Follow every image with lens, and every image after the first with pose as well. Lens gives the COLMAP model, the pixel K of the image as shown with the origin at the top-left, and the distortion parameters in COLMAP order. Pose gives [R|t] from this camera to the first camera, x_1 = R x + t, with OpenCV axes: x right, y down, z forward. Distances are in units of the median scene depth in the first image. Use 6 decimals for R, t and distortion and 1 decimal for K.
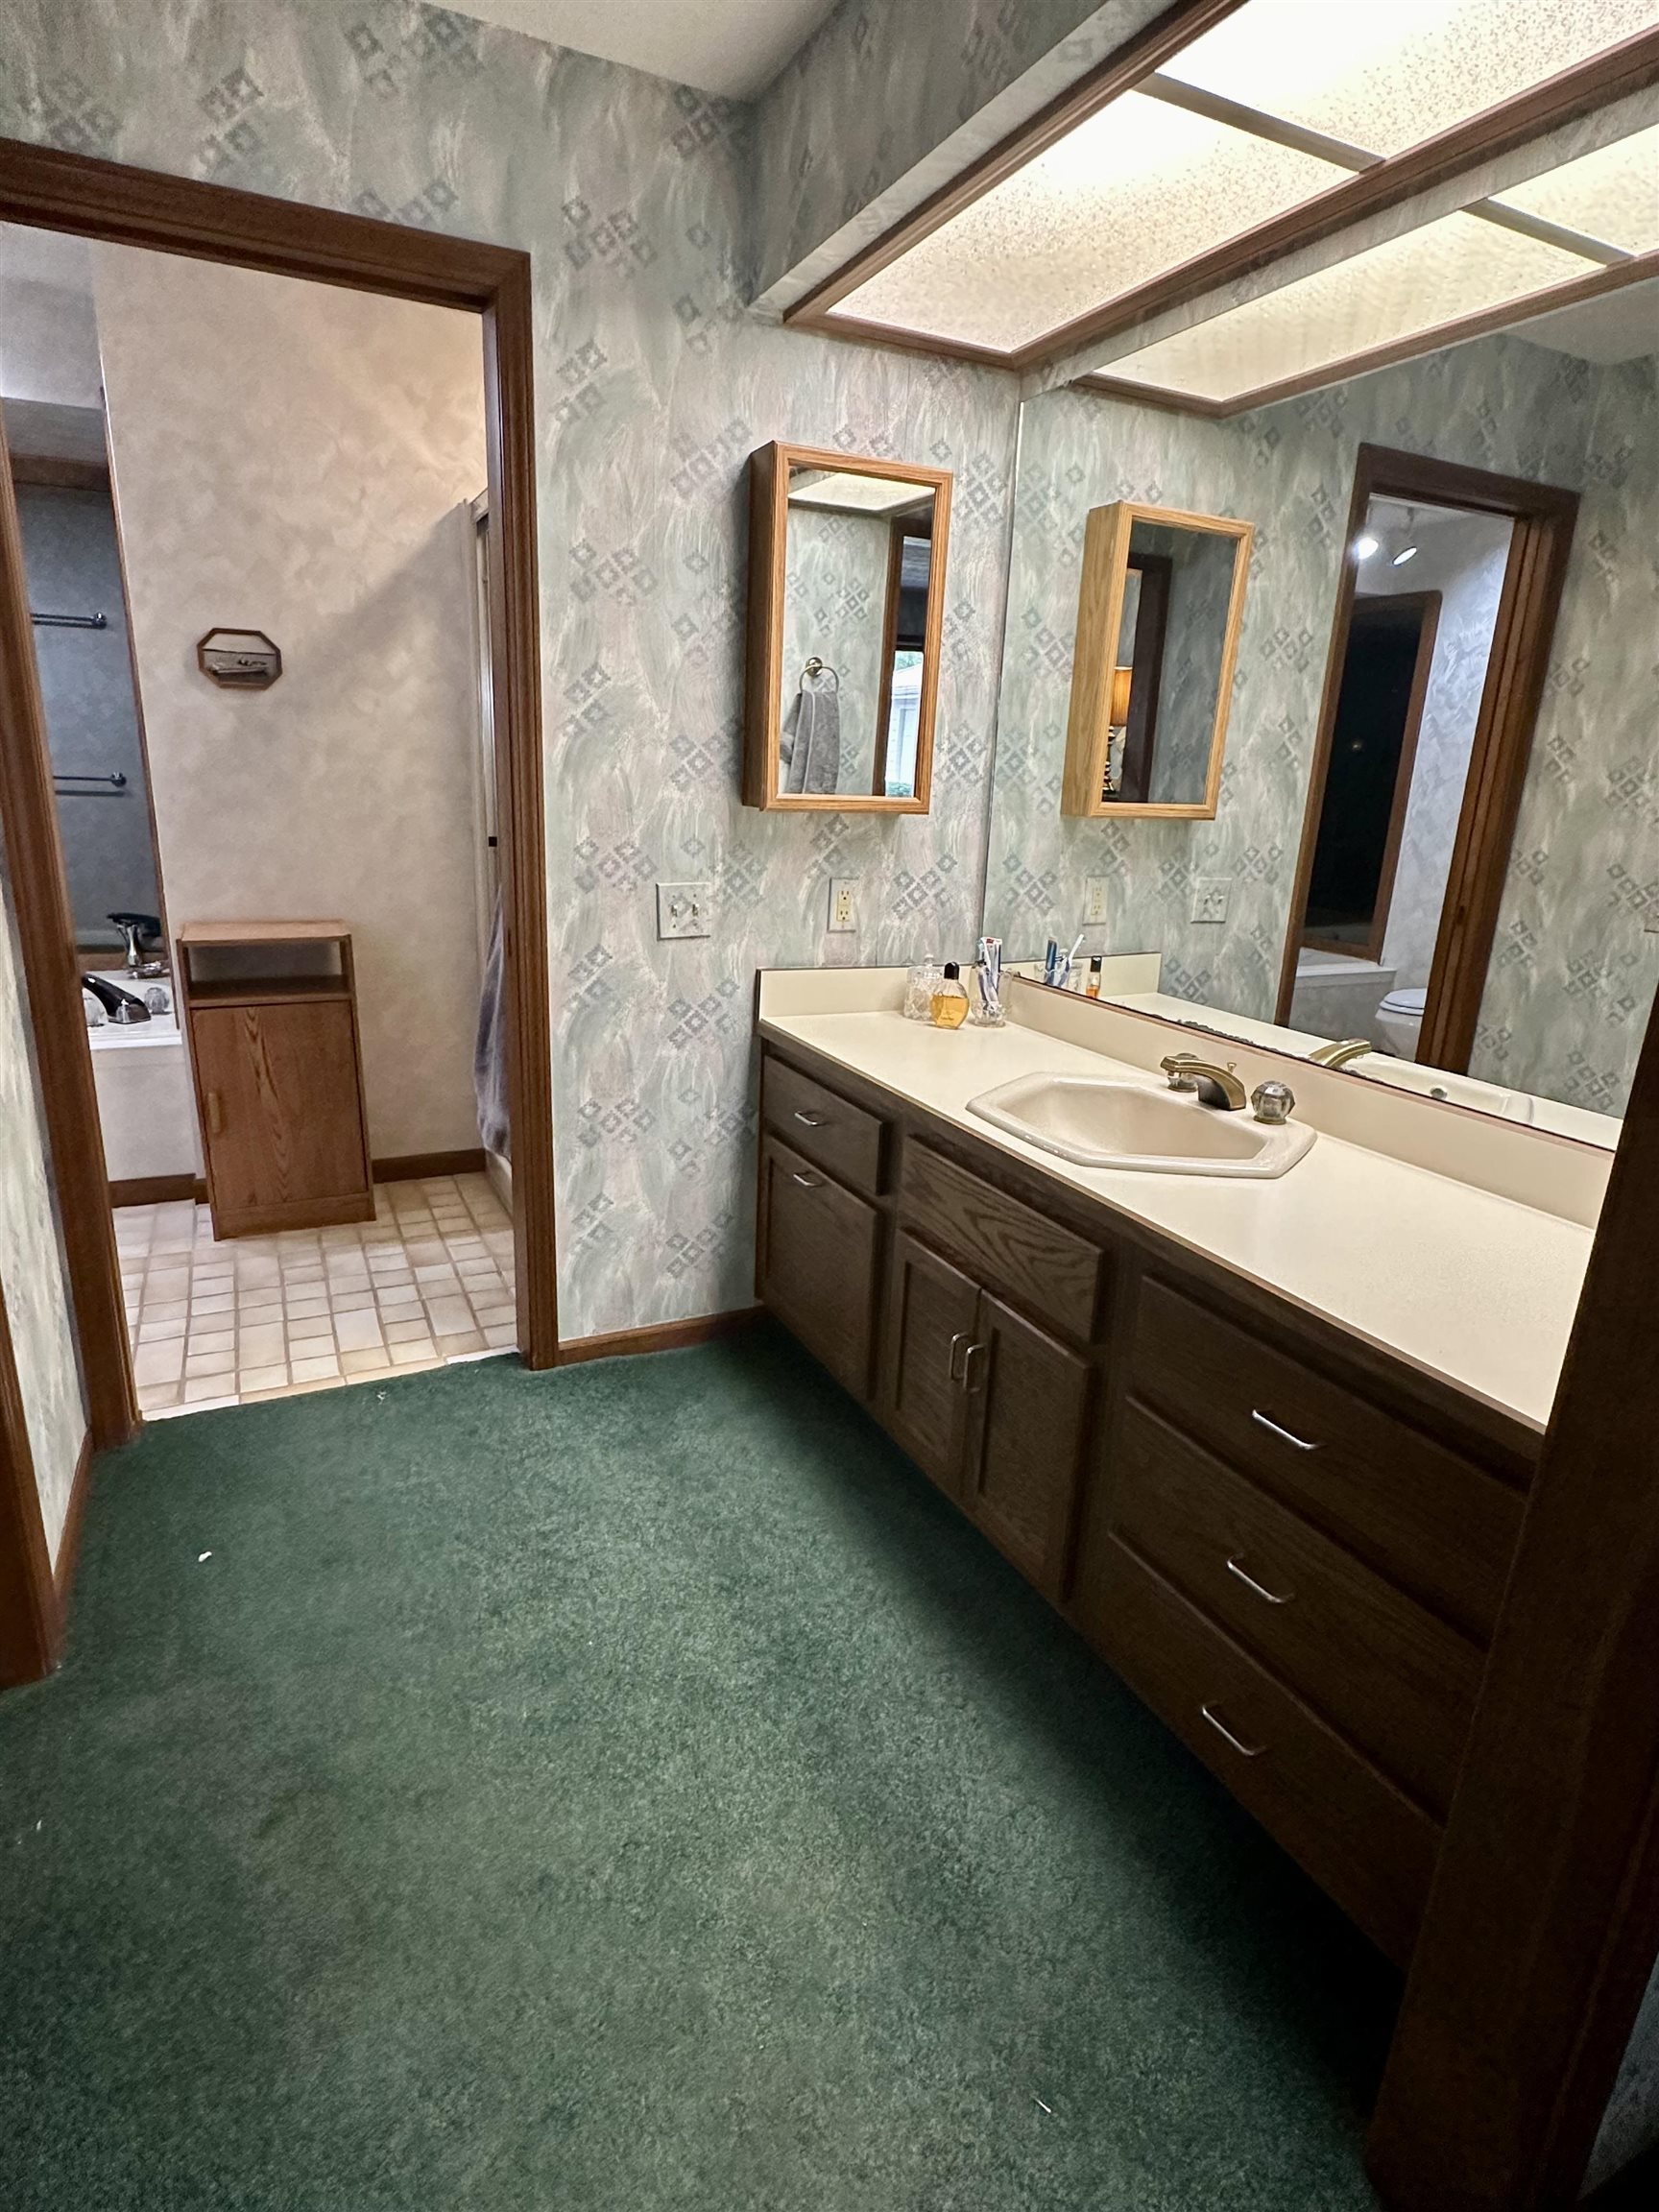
lens RADIAL K [[1162.6, 0, 830.4], [0, 1162.6, 1110.4], [0, 0, 1]] dist [-0.003695, -0.000439]
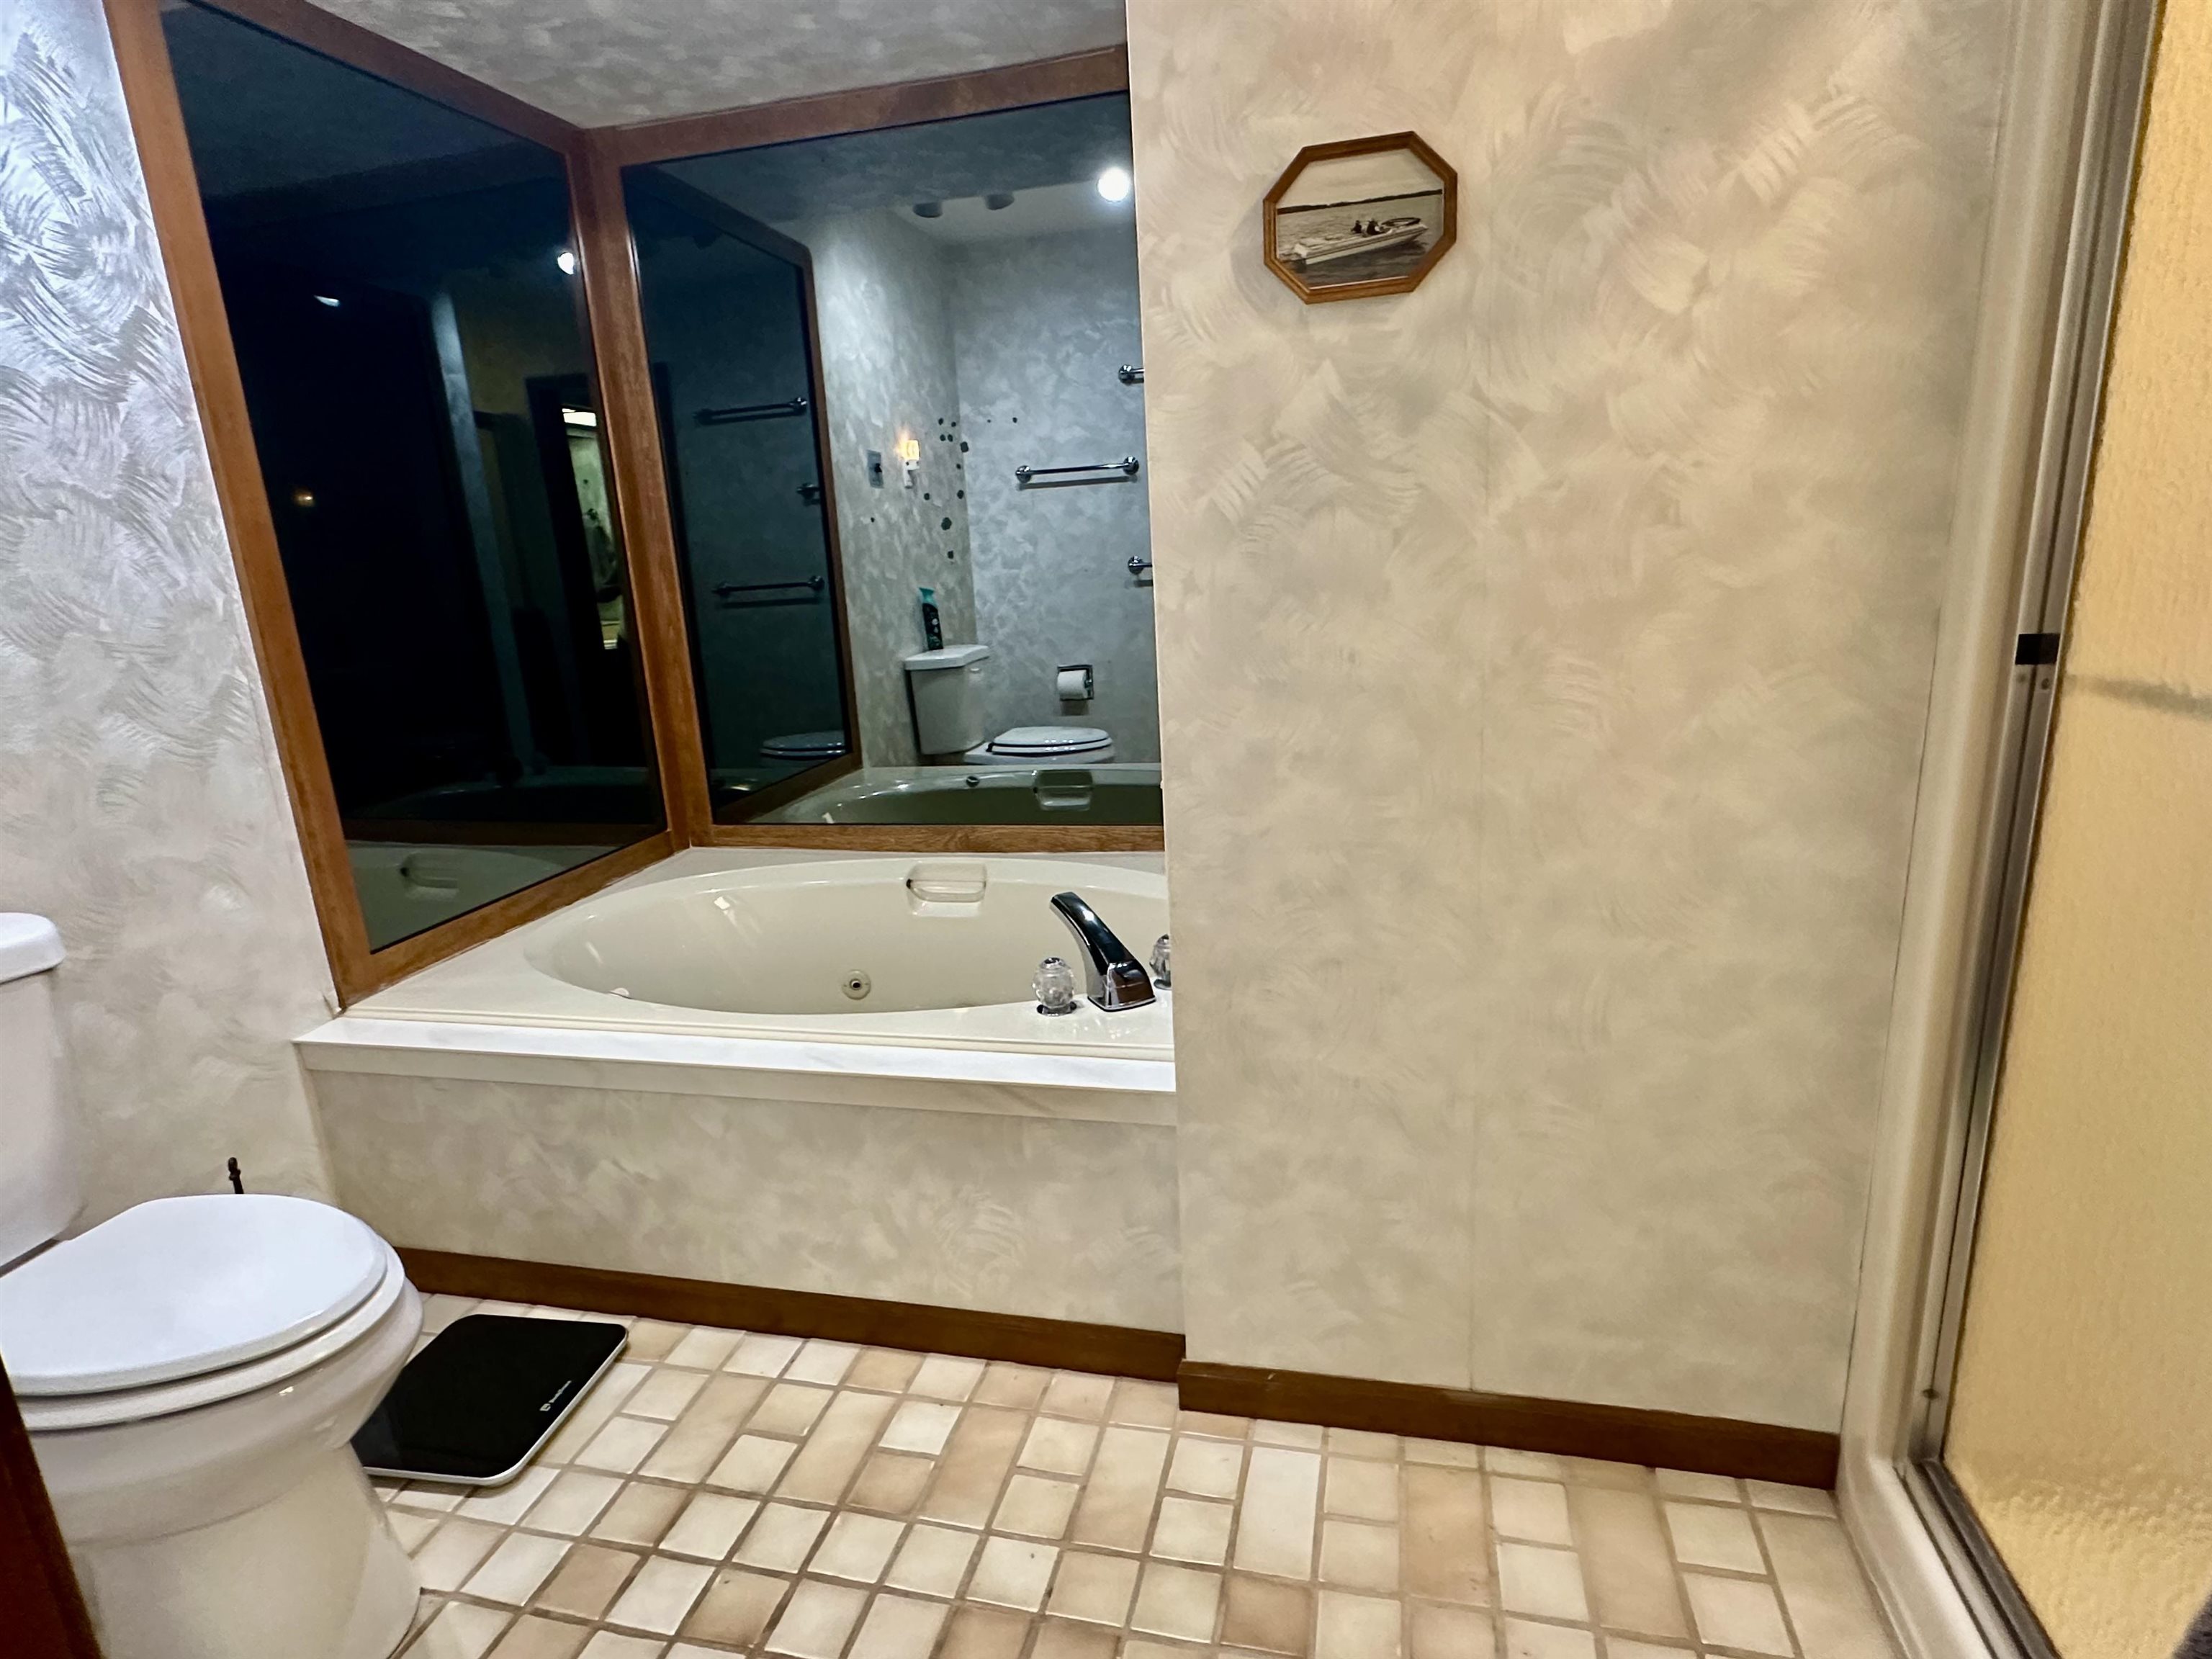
lens RADIAL K [[1162.6, 0, 1110.8], [0, 1162.6, 832.8], [0, 0, 1]] dist [-0.003695, -0.000439]
pose [[0.764383, 0.078613, -0.639952, -0.298535], [-0.095602, 0.995387, 0.008084, -0.173162], [0.637635, 0.055002, 0.768373, 0.642280]]
